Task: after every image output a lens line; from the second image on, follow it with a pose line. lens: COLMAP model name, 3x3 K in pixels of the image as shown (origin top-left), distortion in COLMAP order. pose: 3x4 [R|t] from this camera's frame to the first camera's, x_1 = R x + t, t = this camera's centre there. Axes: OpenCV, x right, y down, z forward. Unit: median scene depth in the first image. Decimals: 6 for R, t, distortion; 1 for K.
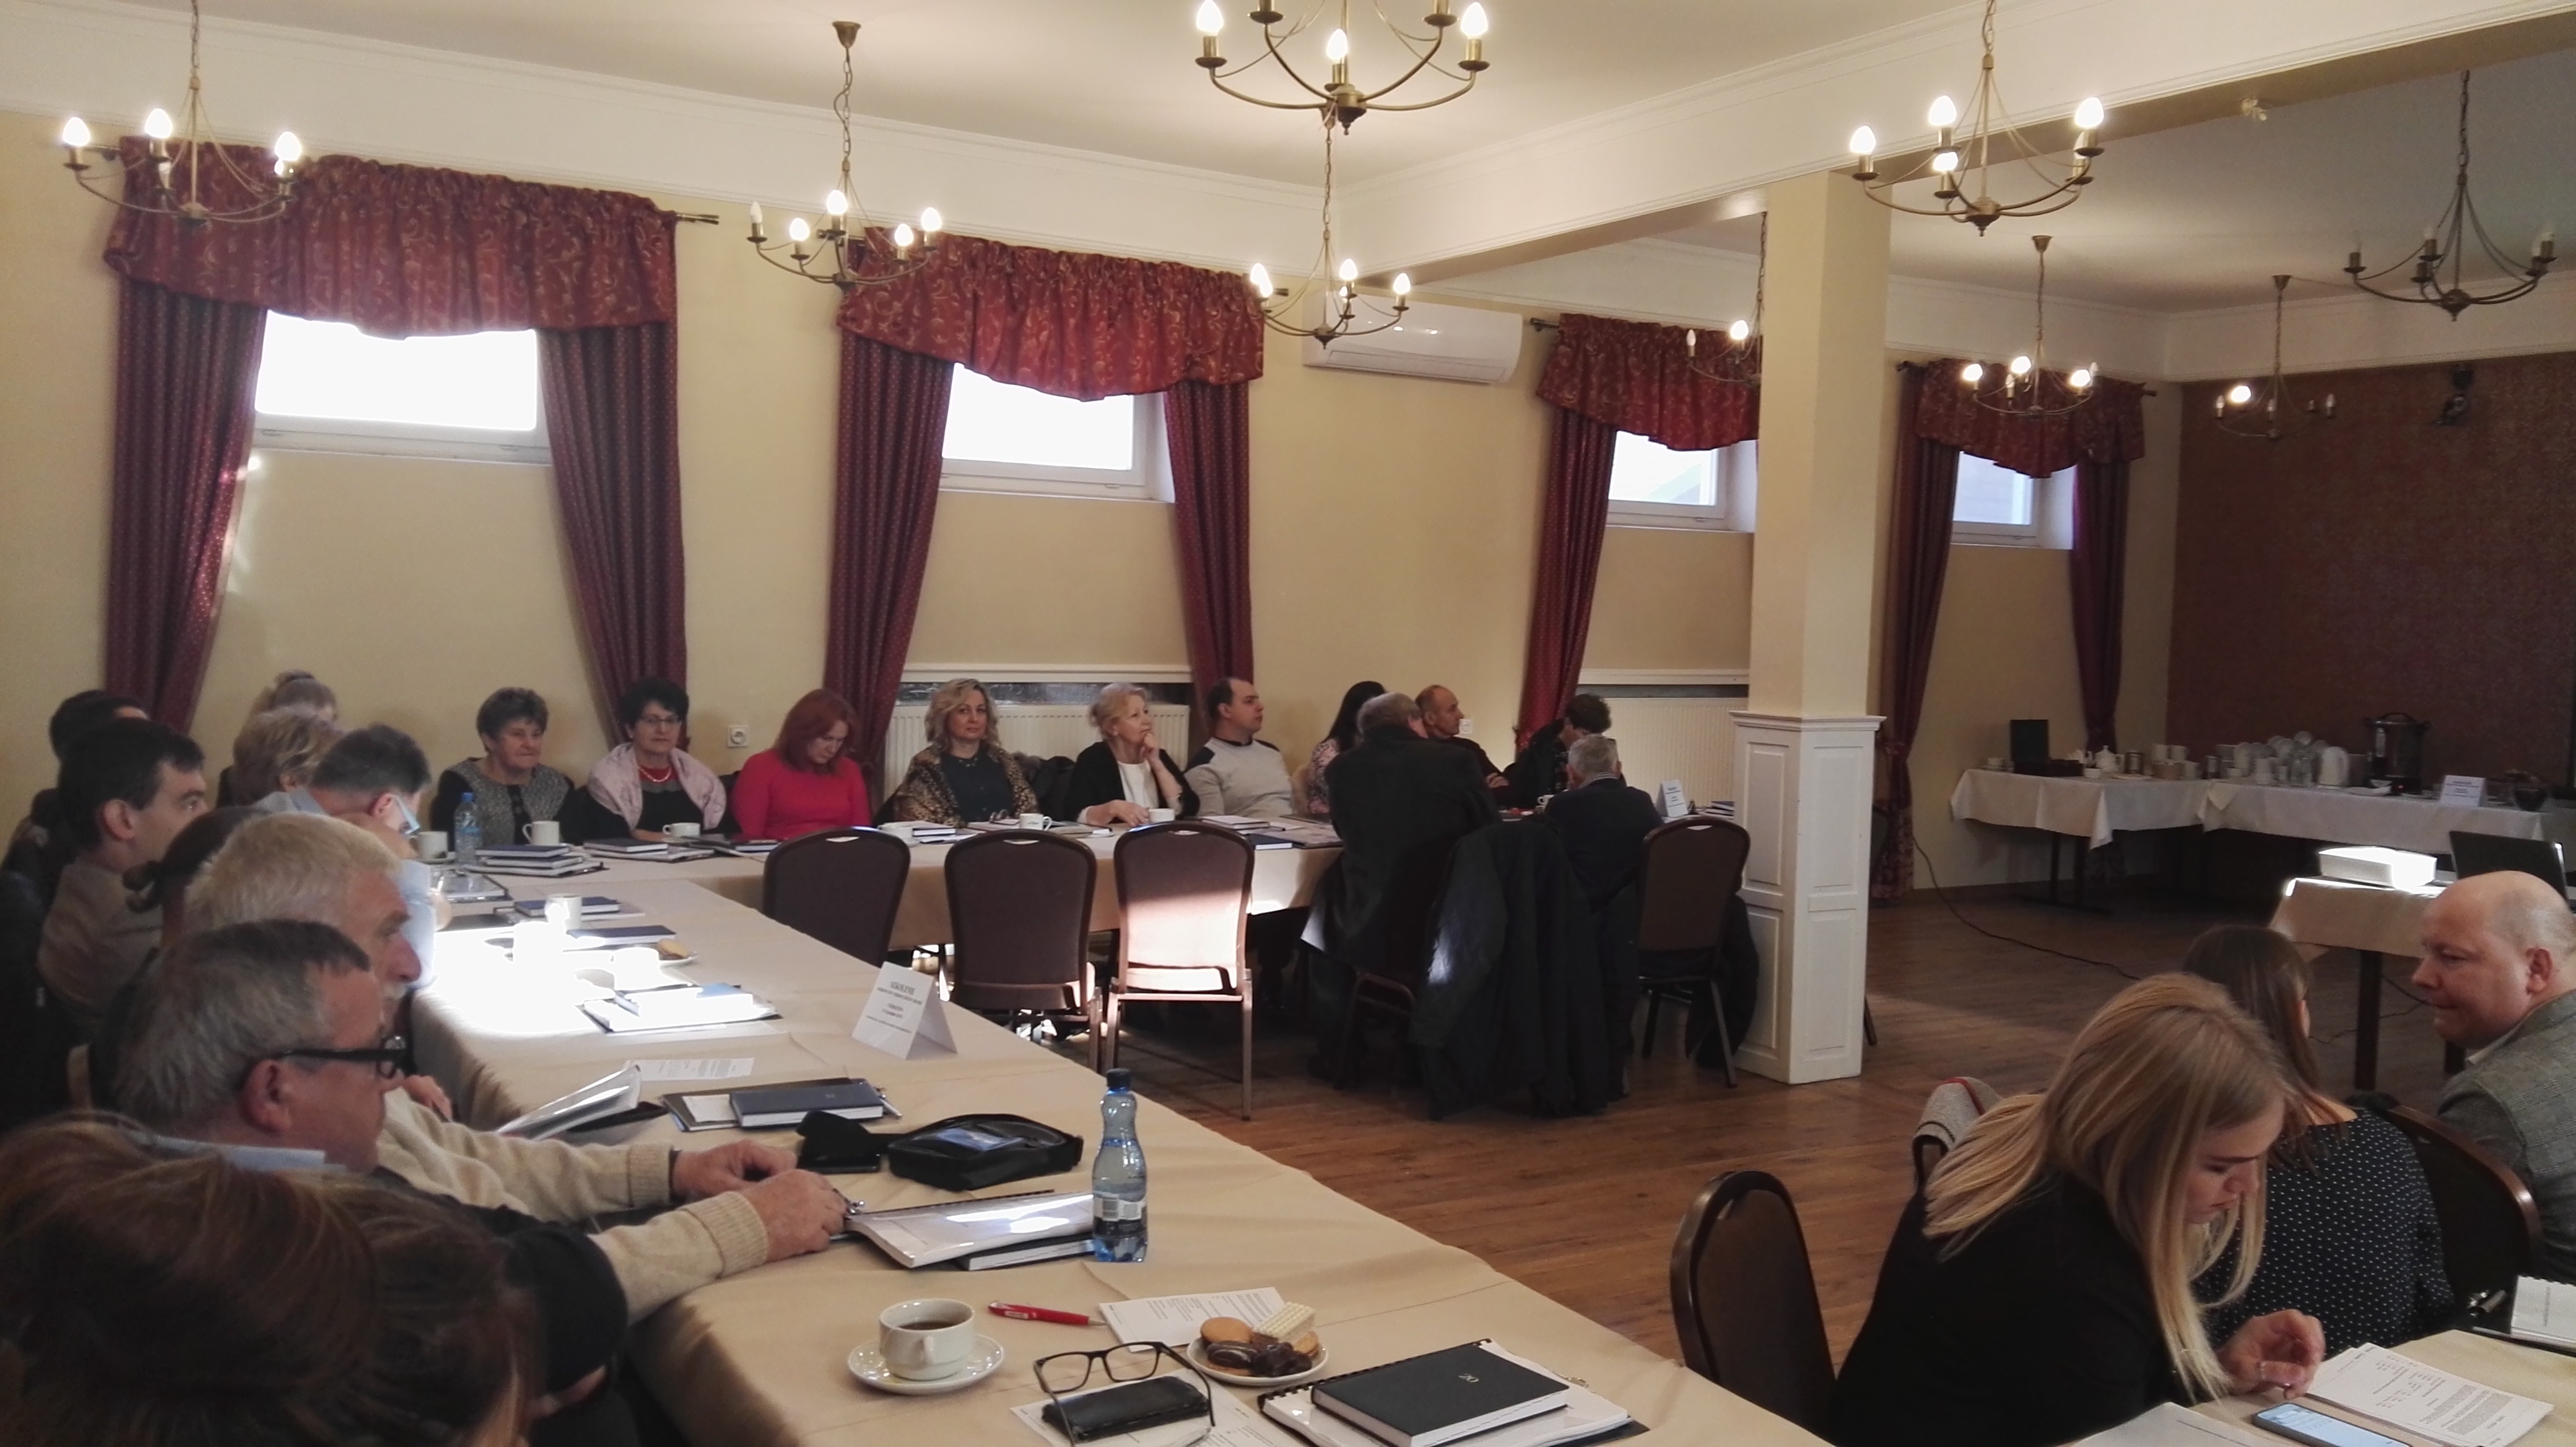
lens RADIAL K [[2051.3, 0, 1289.4], [0, 2051.3, 735.7], [0, 0, 1]] dist [0.002230, -0.050311]
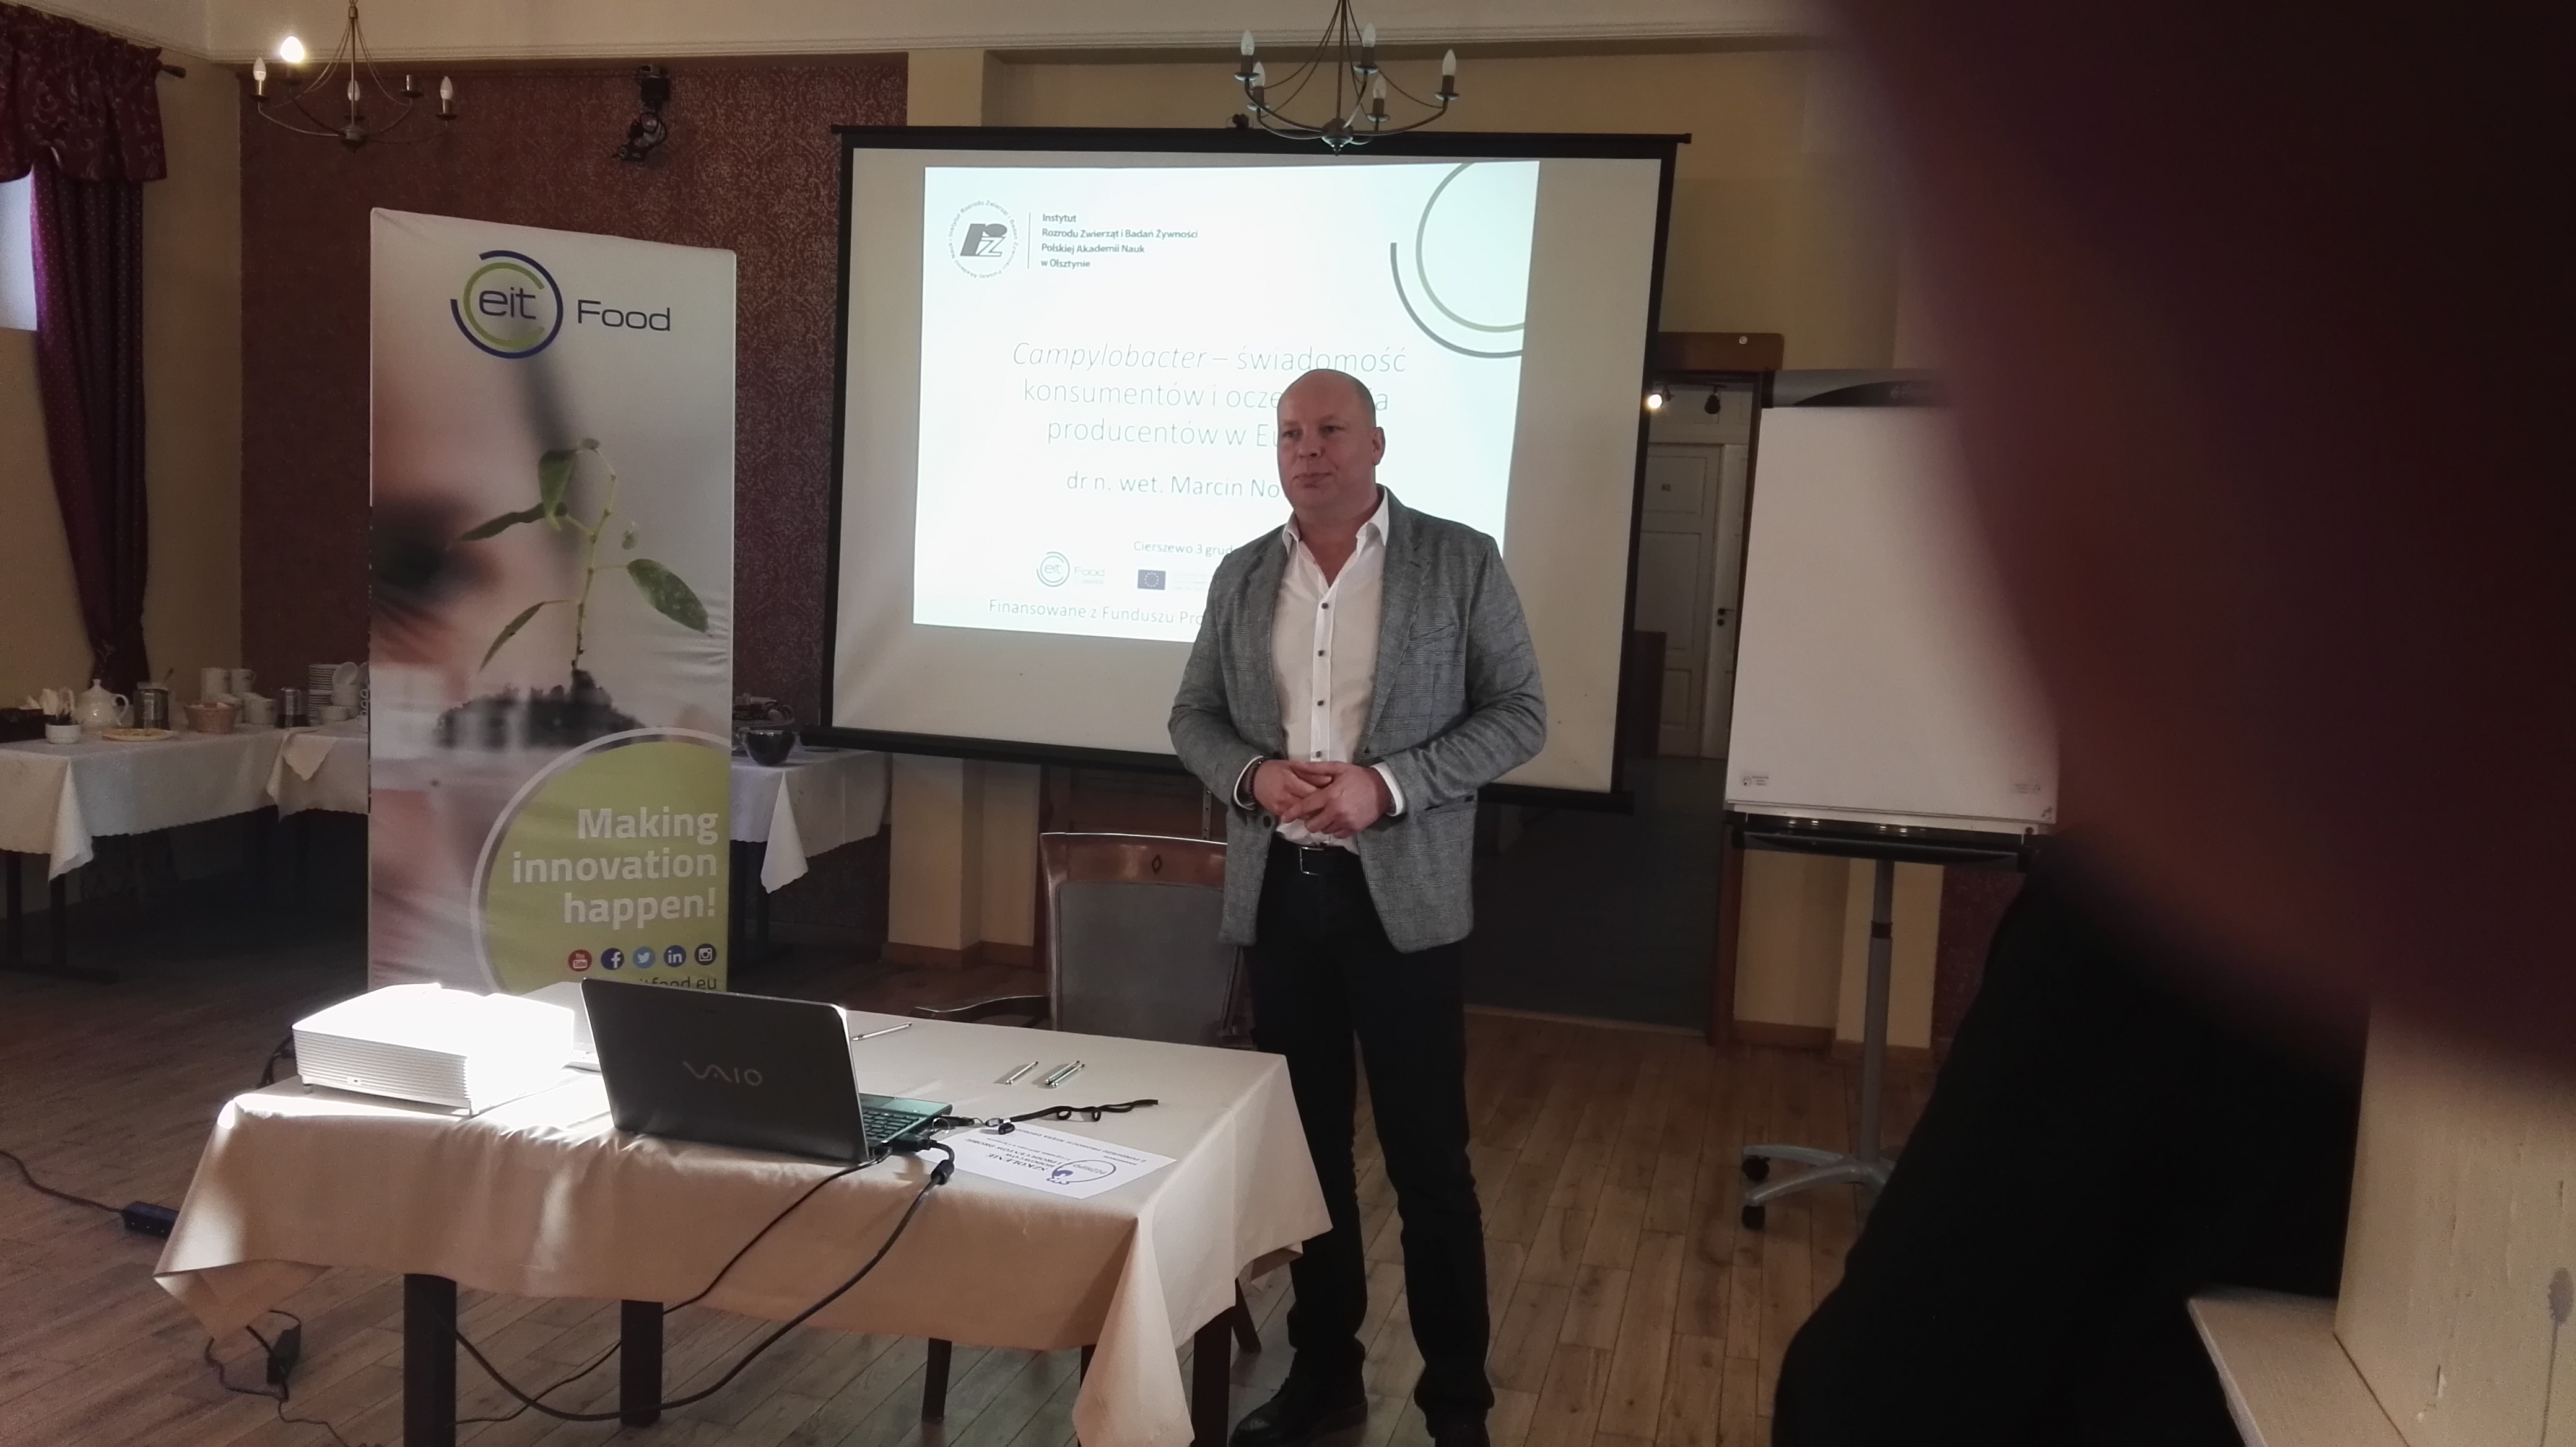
lens RADIAL K [[2051.3, 0, 1289.4], [0, 2051.3, 735.7], [0, 0, 1]] dist [0.002230, -0.050311]
pose [[0.698876, -0.063210, 0.712444, 0.231535], [0.016388, 0.997241, 0.072402, -0.014993], [-0.715055, -0.038925, 0.697983, 0.380930]]
